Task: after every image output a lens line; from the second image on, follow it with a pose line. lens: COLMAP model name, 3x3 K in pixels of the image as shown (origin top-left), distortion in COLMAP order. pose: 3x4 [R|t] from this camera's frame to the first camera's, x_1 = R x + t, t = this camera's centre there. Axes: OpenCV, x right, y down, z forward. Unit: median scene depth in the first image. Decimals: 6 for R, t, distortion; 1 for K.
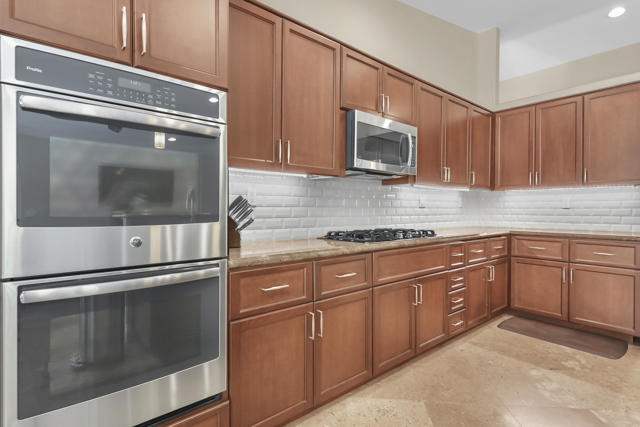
lens RADIAL K [[322.1, 0, 320.0], [0, 322.1, 212.0], [0, 0, 1]] dist [0.006484, -0.003072]
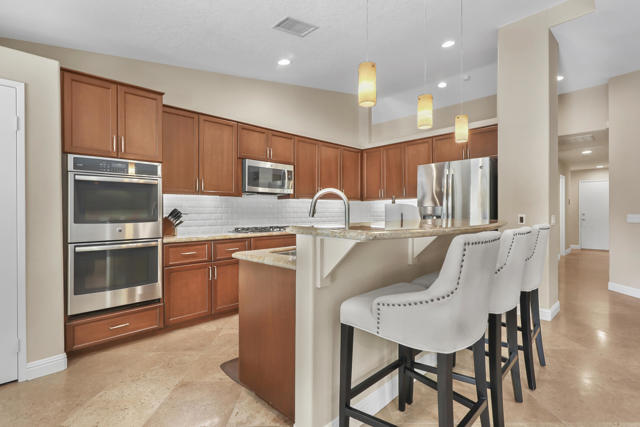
lens RADIAL K [[303.0, 0, 320.5], [0, 303.0, 211.7], [0, 0, 1]] dist [0.005194, -0.000467]
pose [[0.996067, -0.009320, 0.088113, 0.512609], [0.010536, 0.999855, -0.013346, 0.001048], [-0.087976, 0.014222, 0.996021, -0.981019]]
